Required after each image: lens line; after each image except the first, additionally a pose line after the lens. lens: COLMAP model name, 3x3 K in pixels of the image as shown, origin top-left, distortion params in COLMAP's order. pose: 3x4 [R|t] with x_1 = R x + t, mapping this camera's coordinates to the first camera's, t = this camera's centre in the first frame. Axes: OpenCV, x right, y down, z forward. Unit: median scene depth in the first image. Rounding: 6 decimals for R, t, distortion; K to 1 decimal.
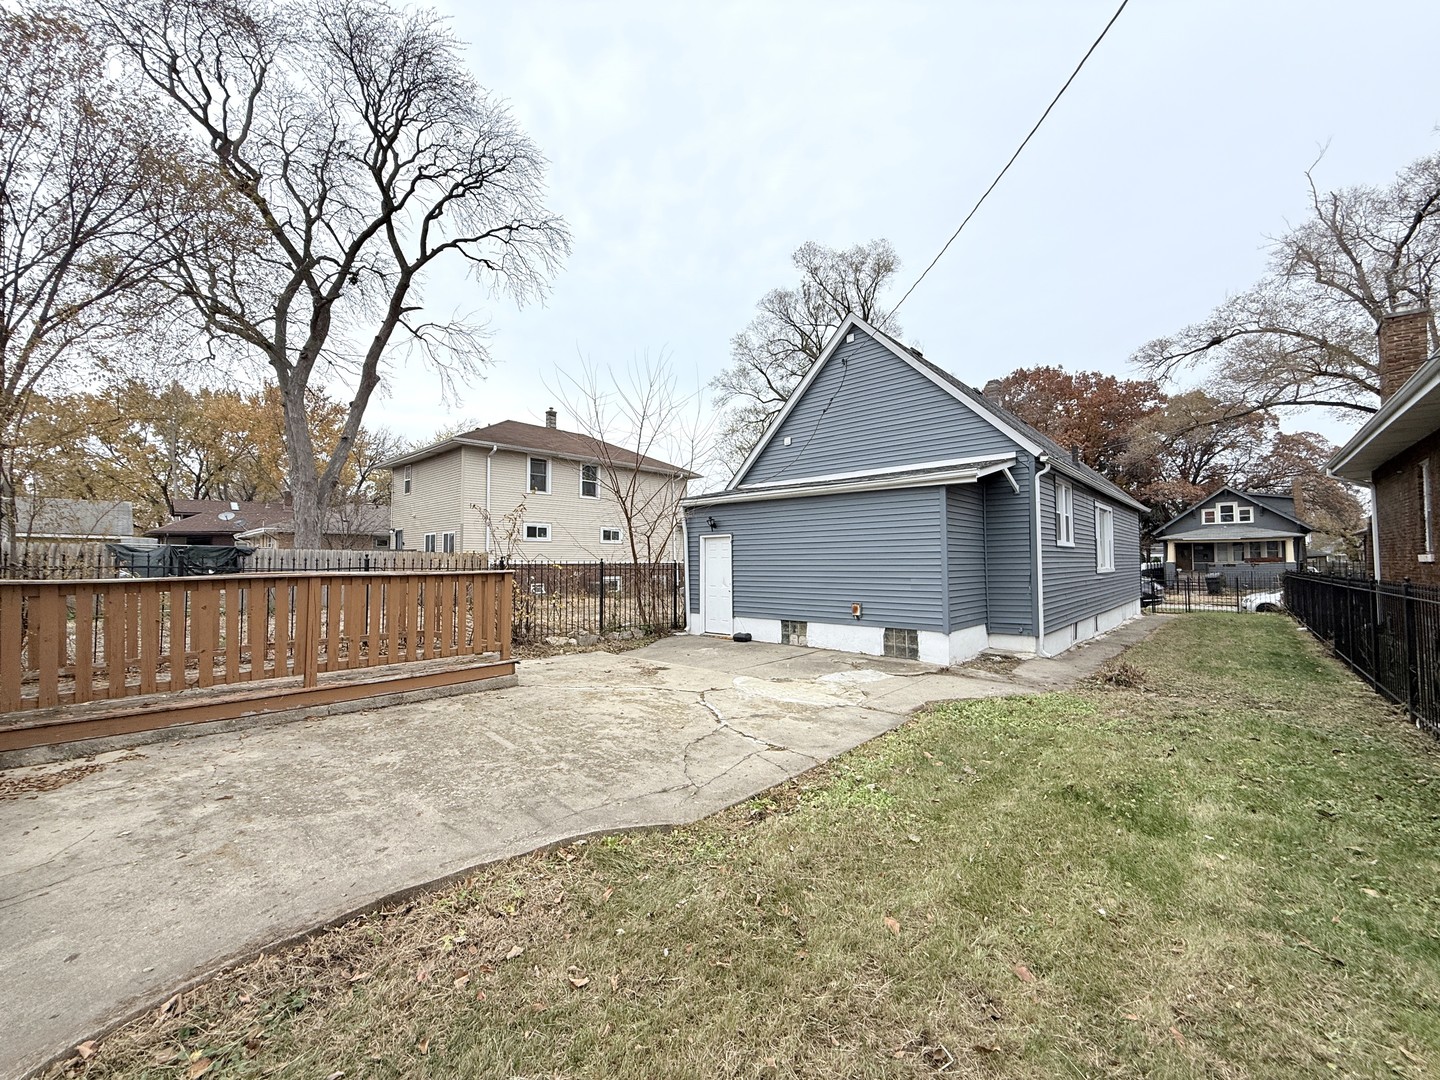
lens RADIAL K [[591.6, 0, 720.0], [0, 591.6, 540.0], [0, 0, 1]] dist [0.013713, -0.000224]
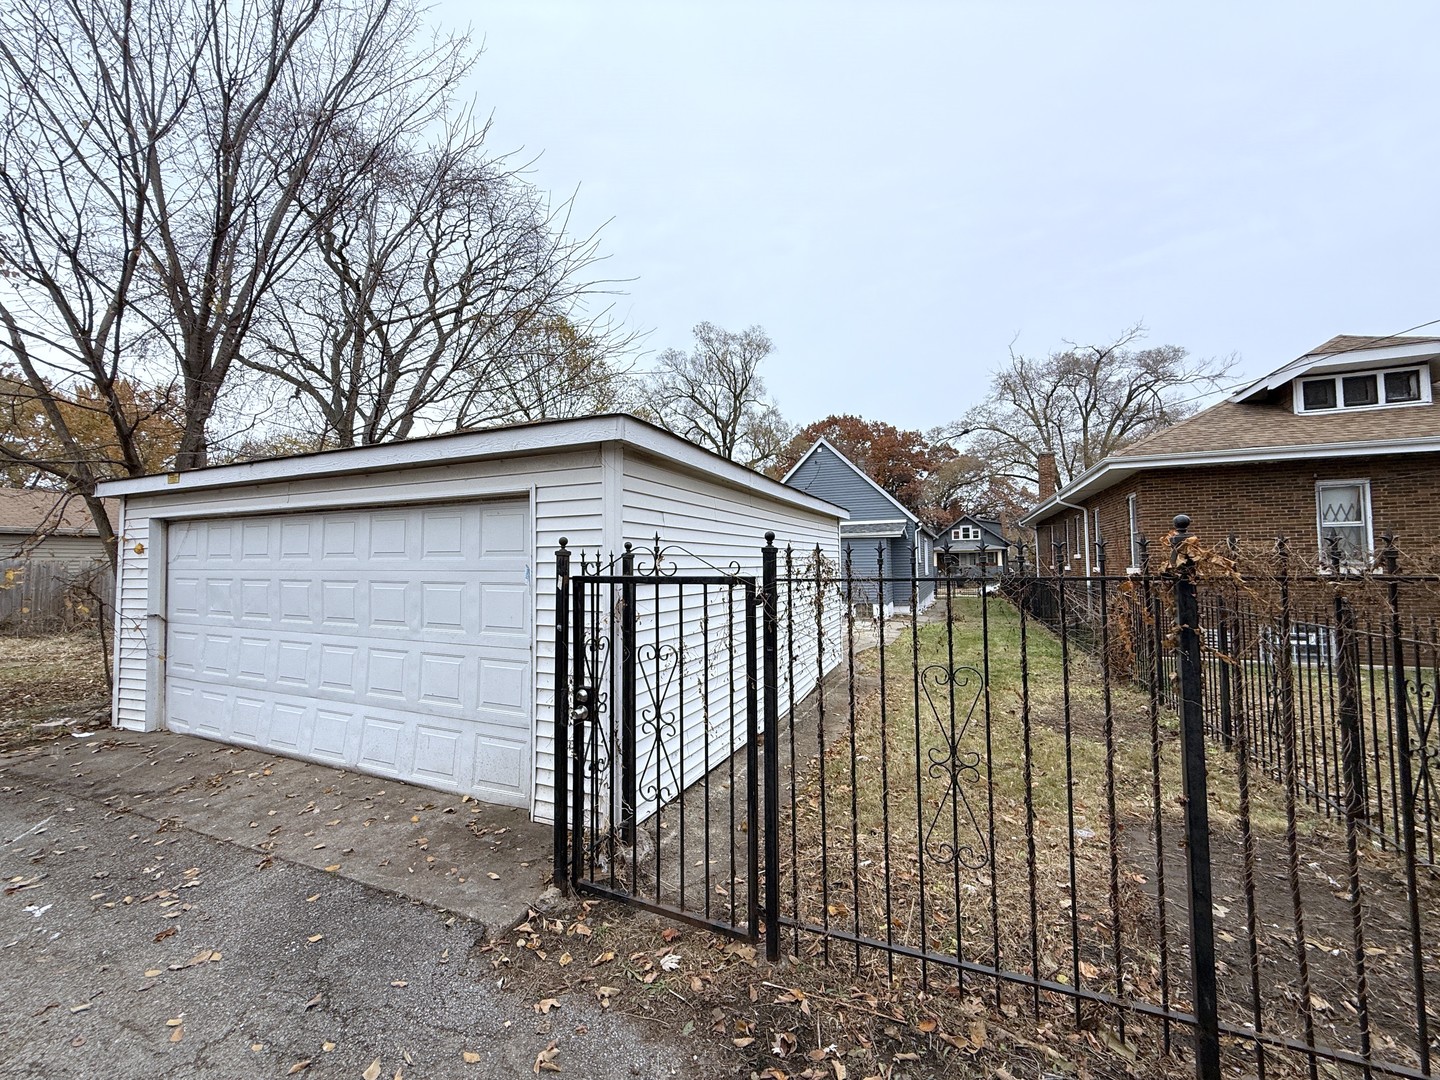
lens RADIAL K [[570.4, 0, 720.0], [0, 570.4, 540.0], [0, 0, 1]] dist [0.000522, 0.000166]
pose [[0.952367, 0.009110, 0.304818, -0.168043], [-0.006667, 0.999937, -0.009056, -0.010972], [-0.304882, 0.006592, 0.952367, -0.164583]]
